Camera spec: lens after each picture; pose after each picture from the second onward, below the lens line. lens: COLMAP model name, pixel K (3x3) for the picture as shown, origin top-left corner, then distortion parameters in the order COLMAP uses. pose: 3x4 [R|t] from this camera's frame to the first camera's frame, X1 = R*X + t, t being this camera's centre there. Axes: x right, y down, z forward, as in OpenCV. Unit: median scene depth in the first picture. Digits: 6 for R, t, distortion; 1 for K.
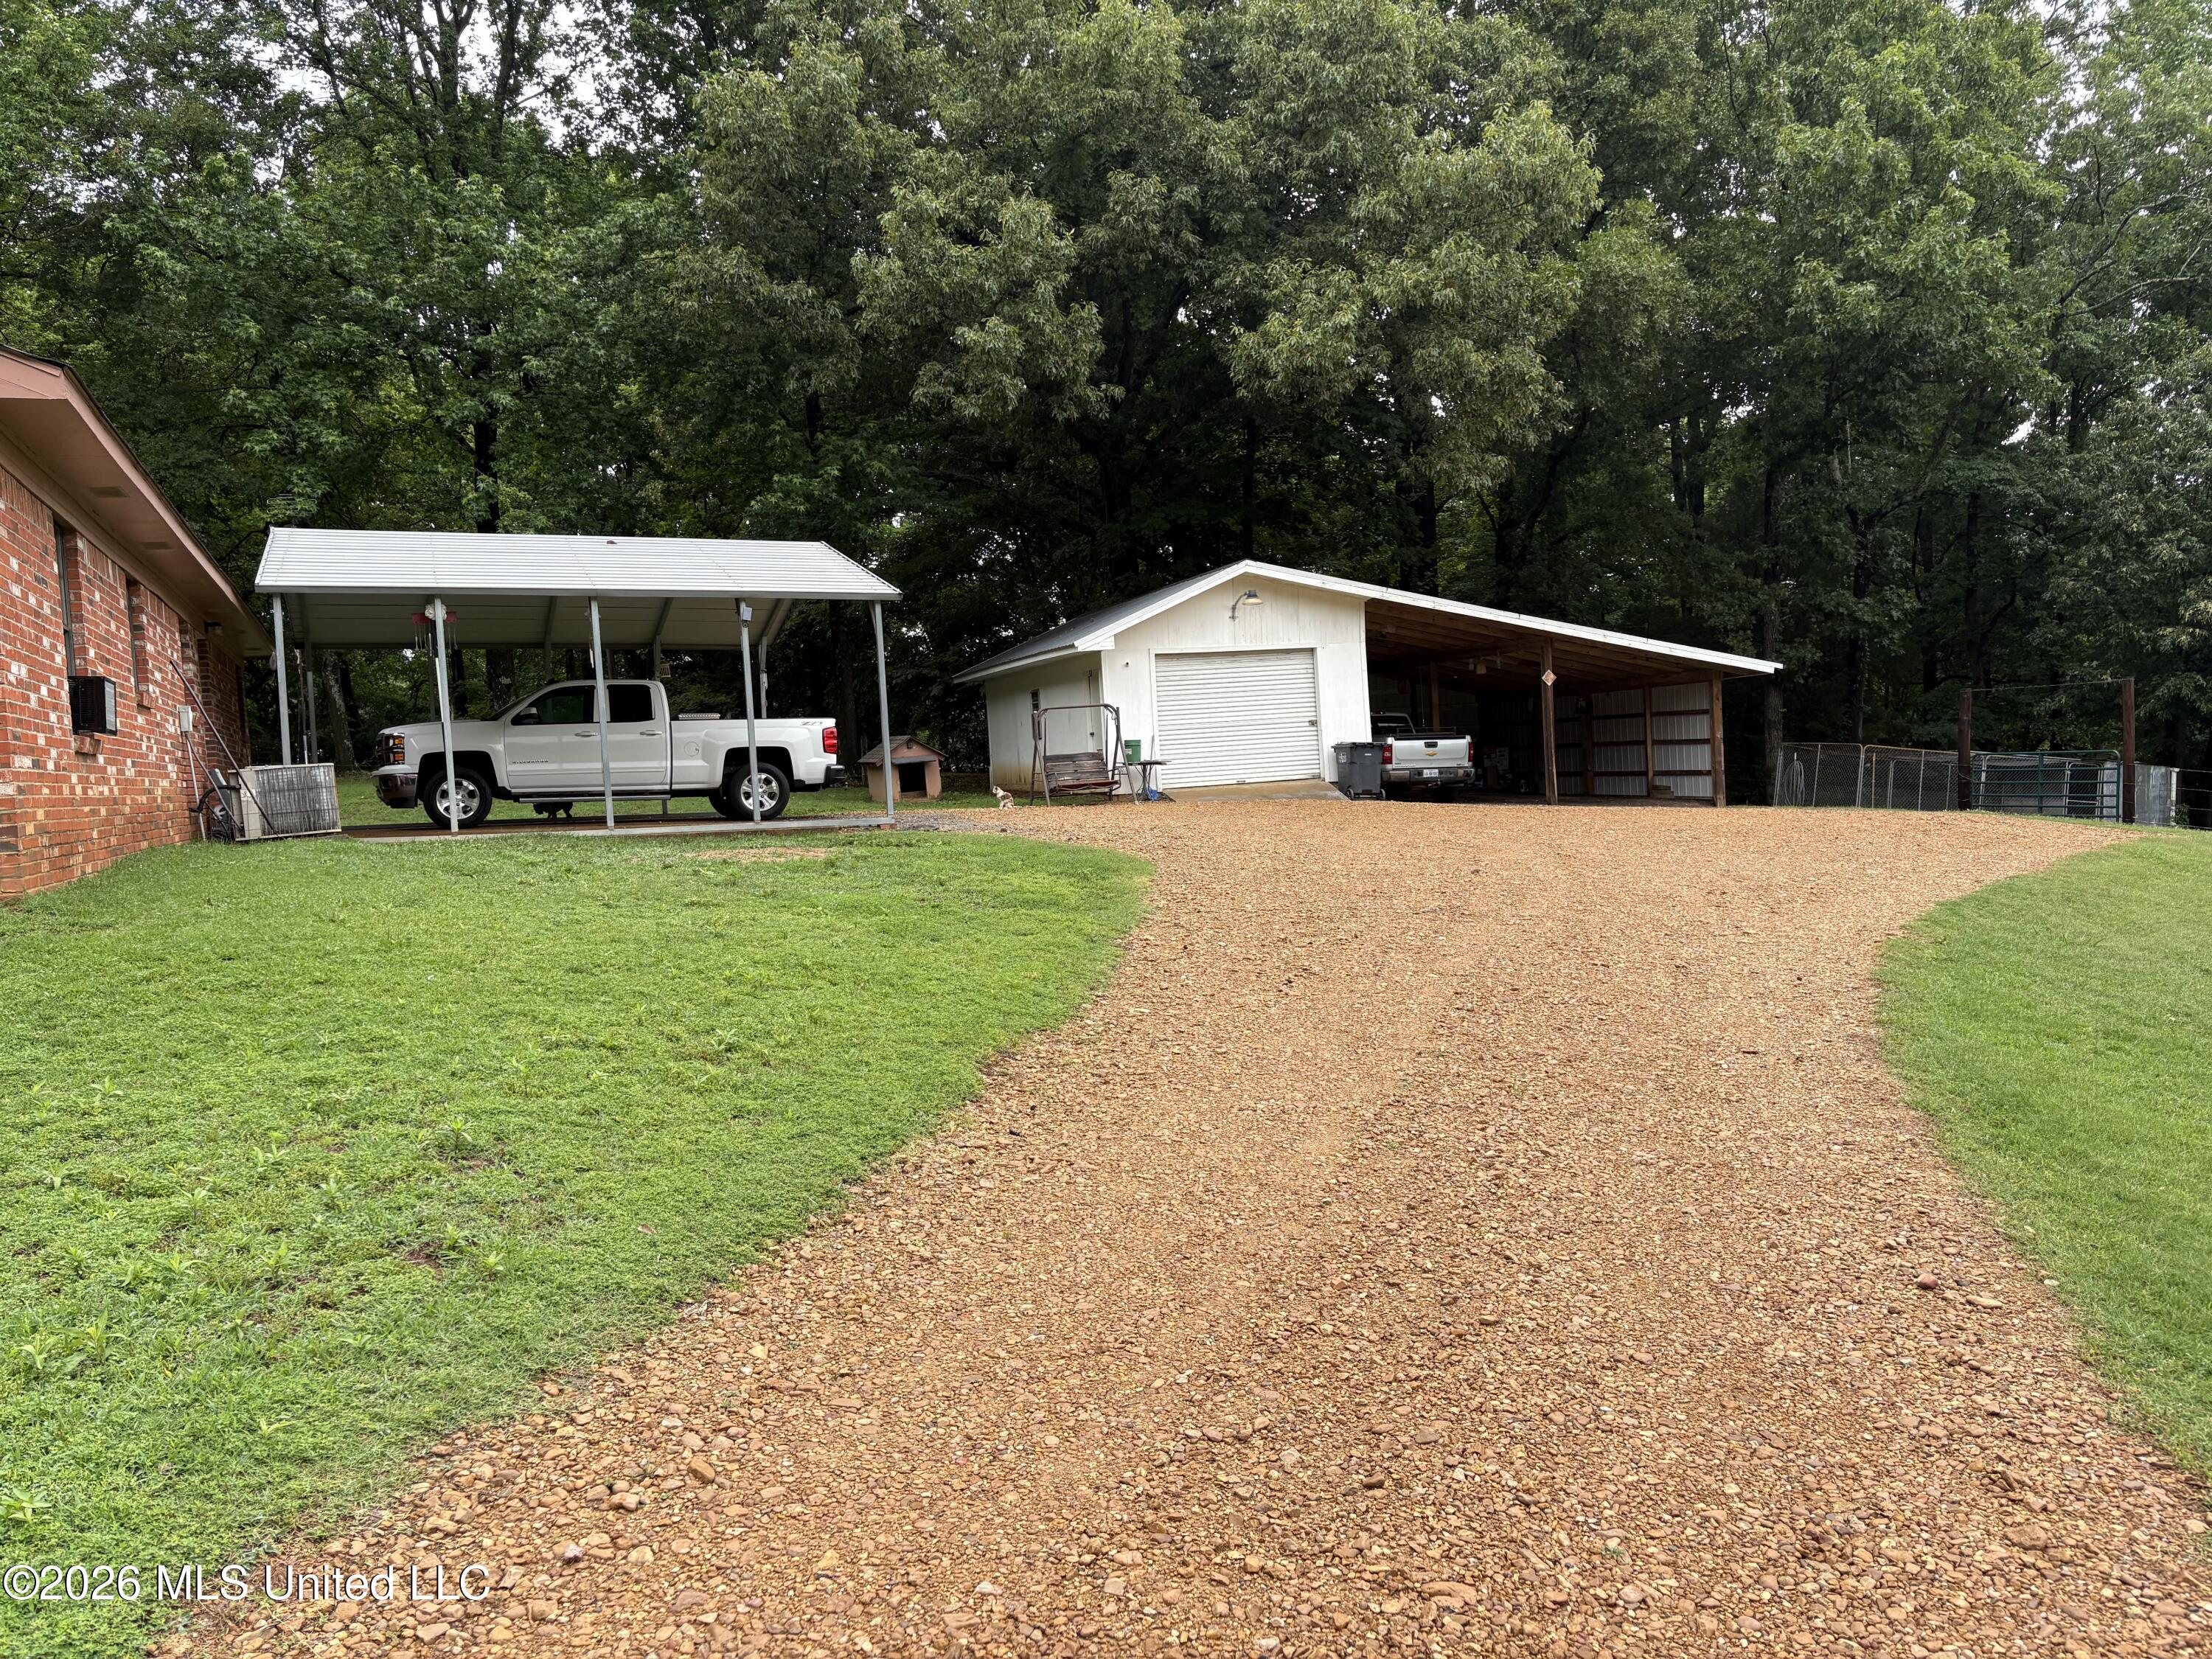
lens RADIAL K [[1656.3, 0, 1100.0], [0, 1656.3, 836.6], [0, 0, 1]] dist [0.058952, 0.002710]
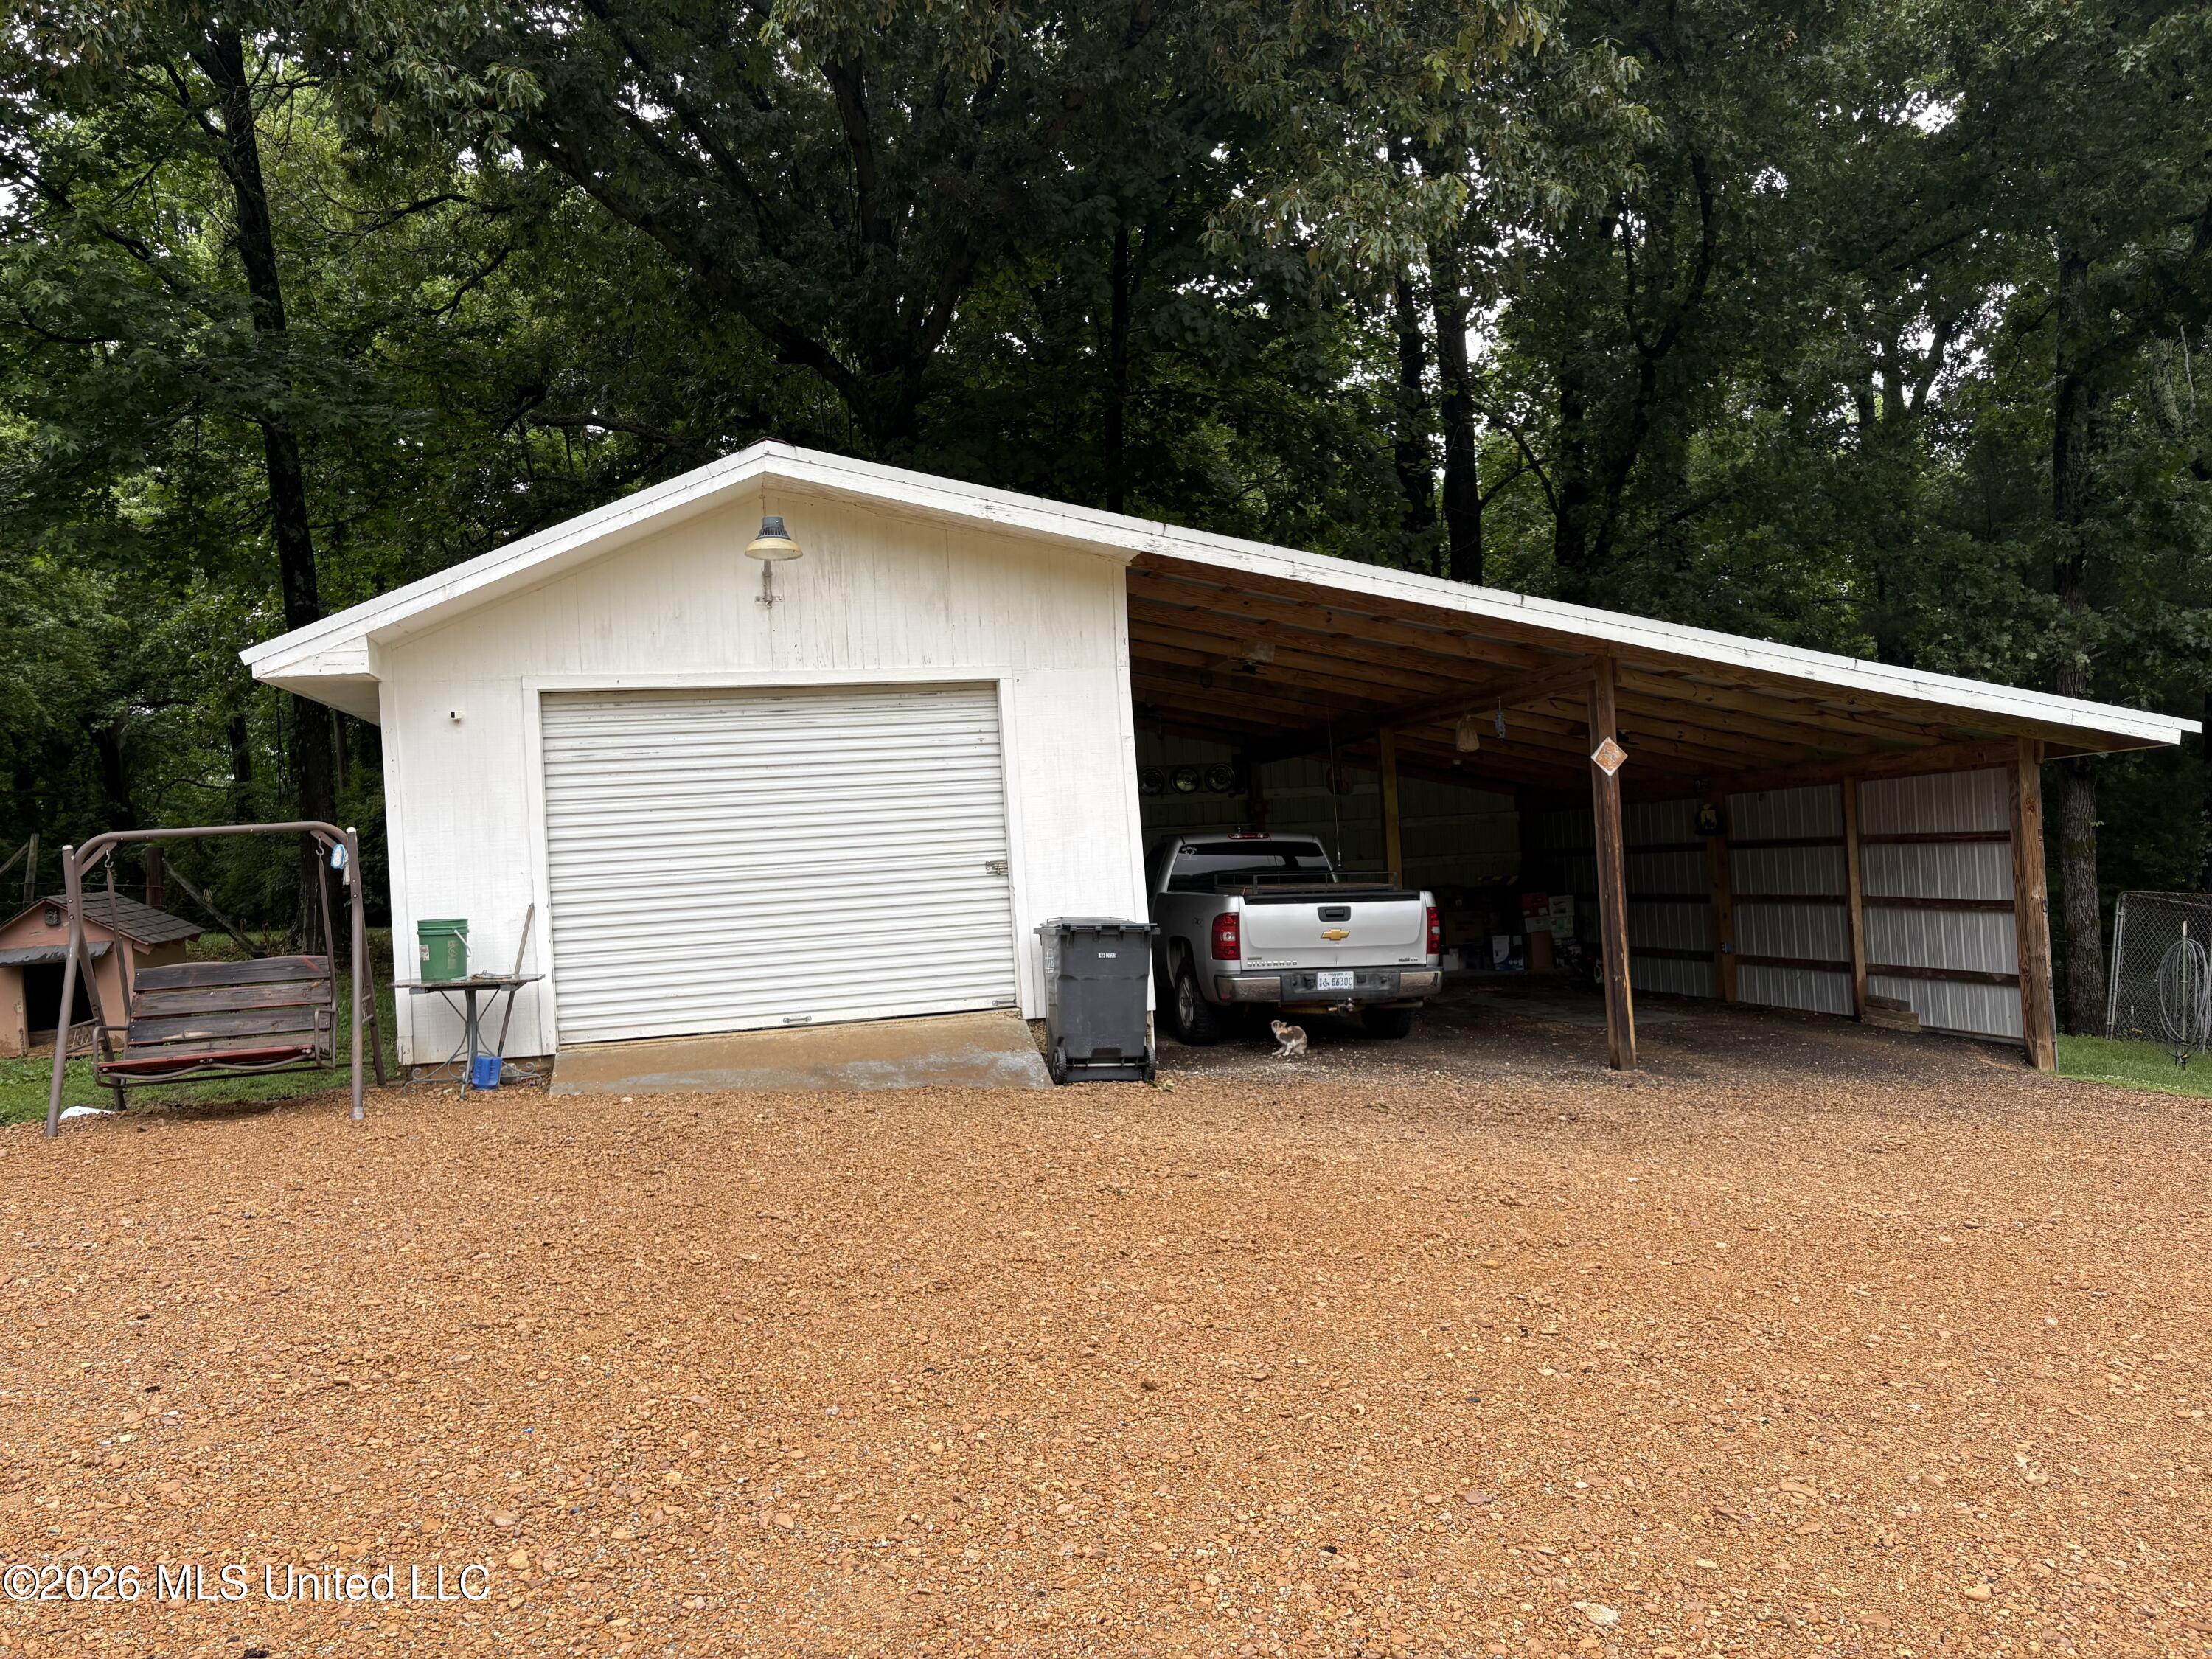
lens RADIAL K [[1656.3, 0, 1107.9], [0, 1656.3, 848.6], [0, 0, 1]] dist [0.058952, 0.002710]
pose [[0.996885, 0.000899, -0.078860, 0.176048], [-0.005058, 0.998605, -0.052553, -0.049837], [0.078702, 0.052788, 0.995500, 0.573937]]
